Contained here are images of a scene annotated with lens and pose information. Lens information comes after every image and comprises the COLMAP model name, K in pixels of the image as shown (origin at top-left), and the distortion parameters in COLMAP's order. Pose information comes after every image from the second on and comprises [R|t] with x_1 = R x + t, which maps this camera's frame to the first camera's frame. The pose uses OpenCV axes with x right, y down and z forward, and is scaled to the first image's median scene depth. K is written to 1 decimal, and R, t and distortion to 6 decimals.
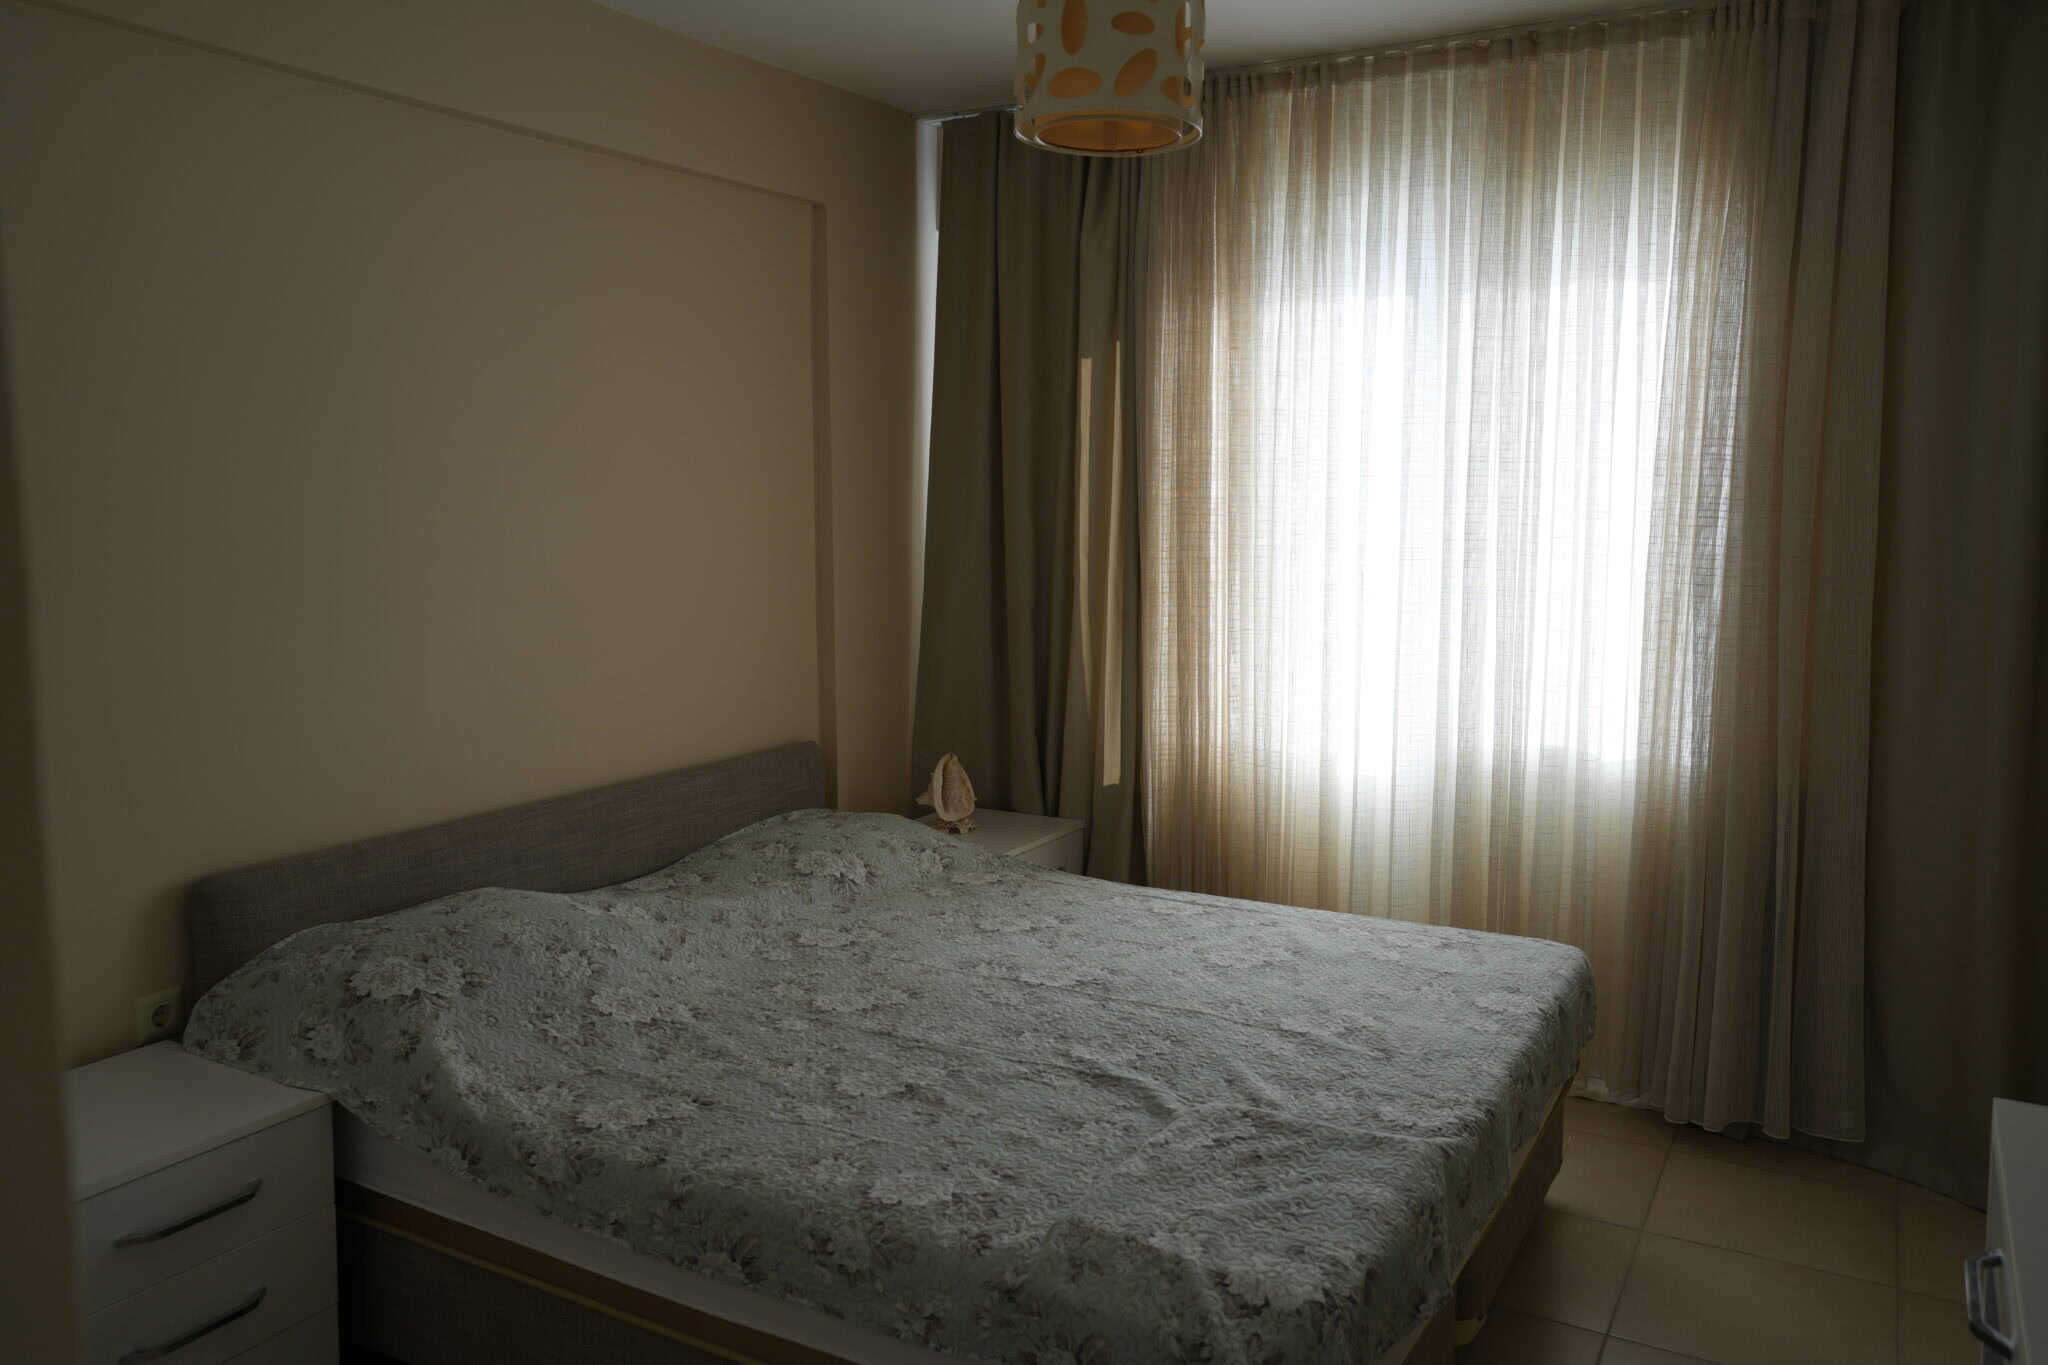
lens RADIAL K [[1564.6, 0, 1026.6], [0, 1564.6, 681.4], [0, 0, 1]] dist [-0.010056, 0.077556]
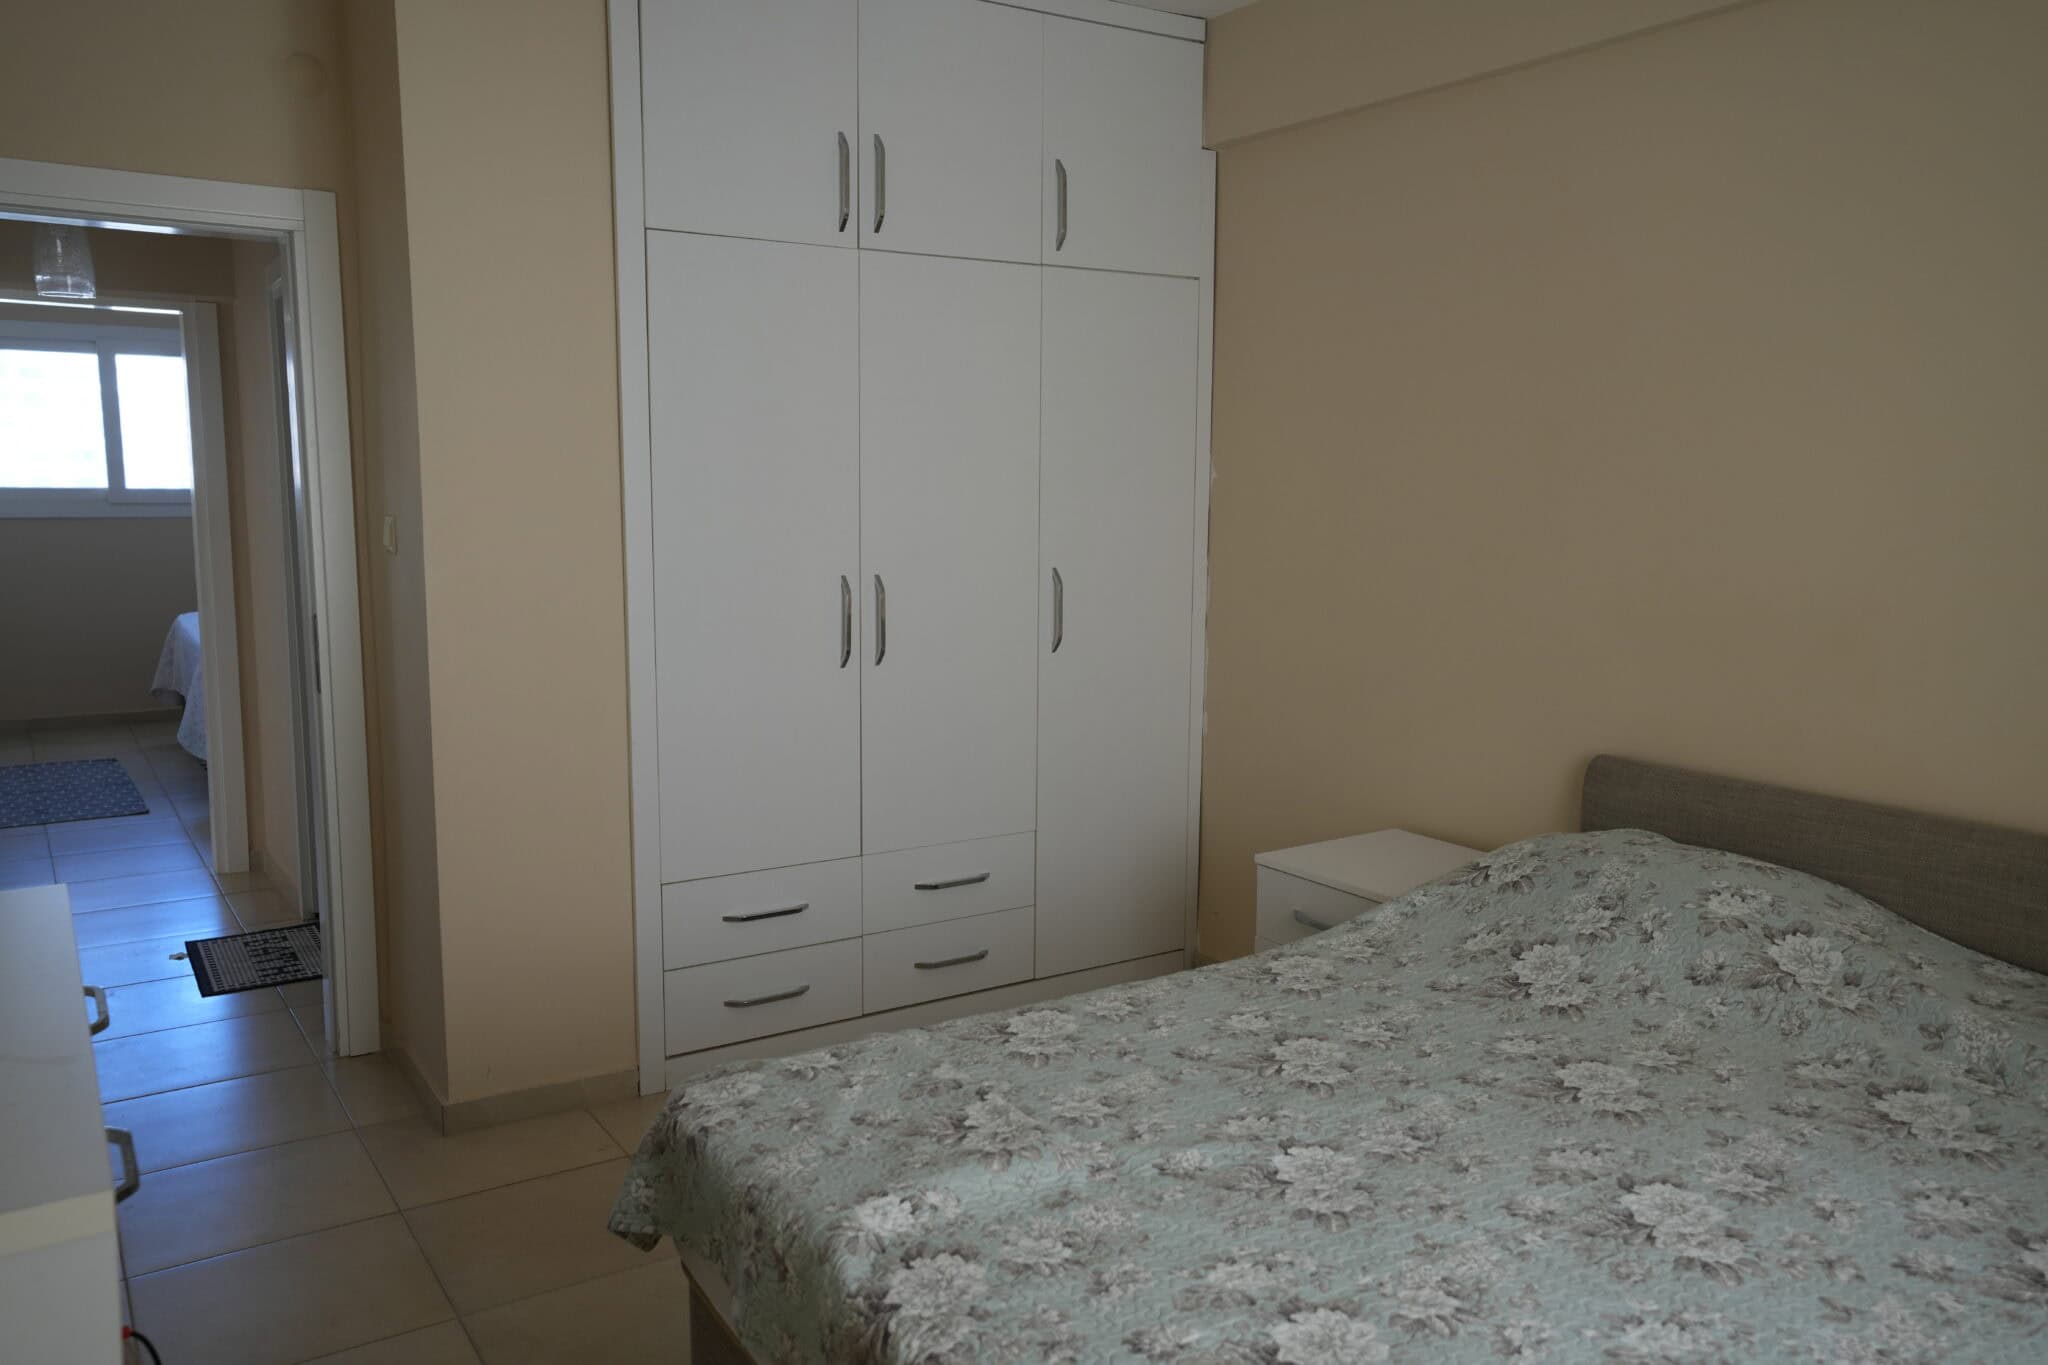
lens RADIAL K [[1564.6, 0, 1022.5], [0, 1564.6, 681.5], [0, 0, 1]] dist [-0.010056, 0.077556]
pose [[-0.455681, 0.120451, -0.881956, 0.679397], [-0.115153, 0.974500, 0.192587, -0.100701], [0.882663, 0.189318, -0.430191, 1.074529]]
